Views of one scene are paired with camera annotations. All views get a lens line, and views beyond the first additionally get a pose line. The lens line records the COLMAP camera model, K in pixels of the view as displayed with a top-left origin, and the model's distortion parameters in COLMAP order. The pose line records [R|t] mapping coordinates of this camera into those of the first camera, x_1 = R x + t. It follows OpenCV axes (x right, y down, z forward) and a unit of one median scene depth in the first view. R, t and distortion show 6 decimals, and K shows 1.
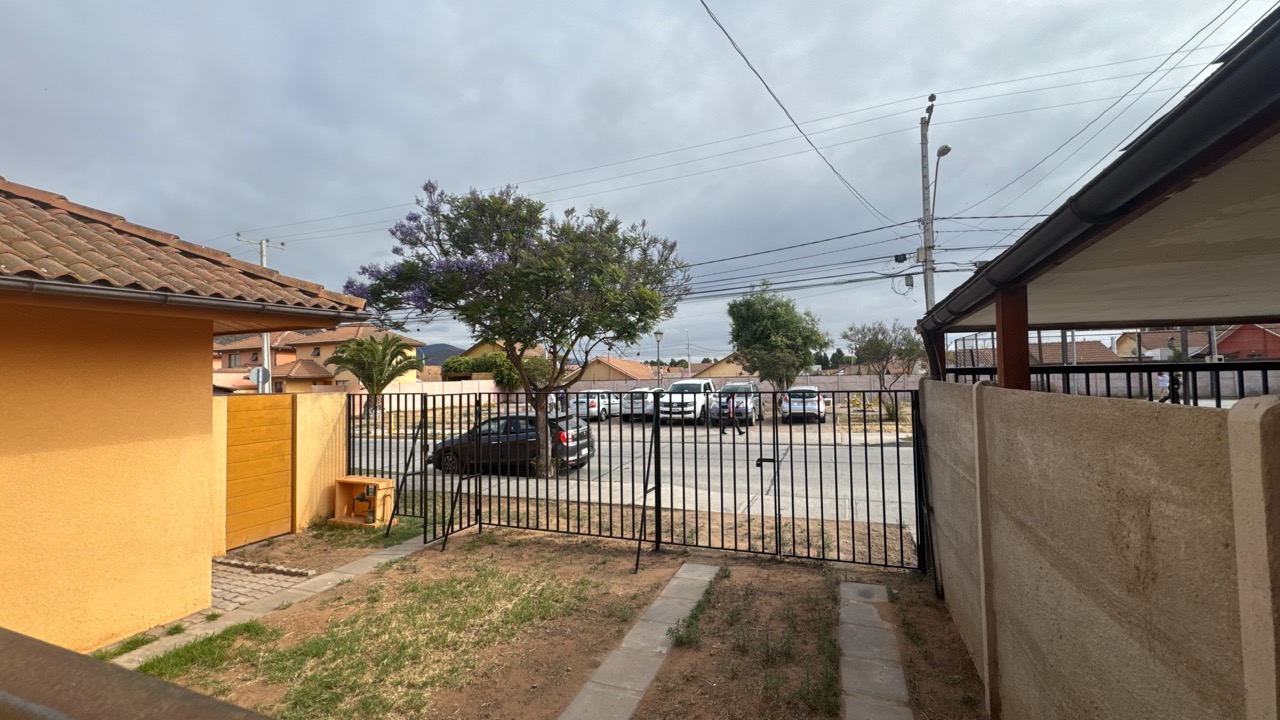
lens RADIAL K [[511.8, 0, 645.2], [0, 511.8, 358.3], [0, 0, 1]] dist [-0.003052, 0.001331]
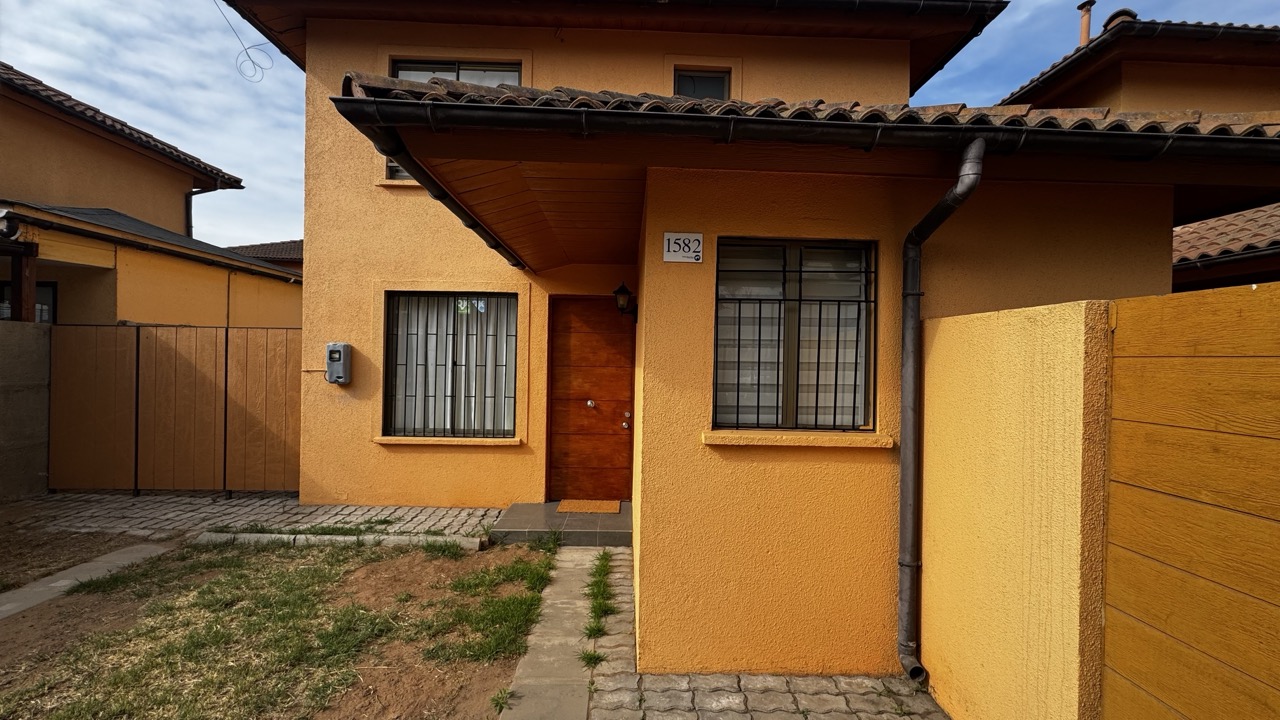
lens RADIAL K [[511.8, 0, 641.4], [0, 511.8, 360.7], [0, 0, 1]] dist [-0.003052, 0.001331]
pose [[-0.922632, -0.001598, -0.385678, -0.644661], [0.008050, 0.999694, -0.023398, 0.151139], [0.385598, -0.024693, -0.922337, 1.577435]]
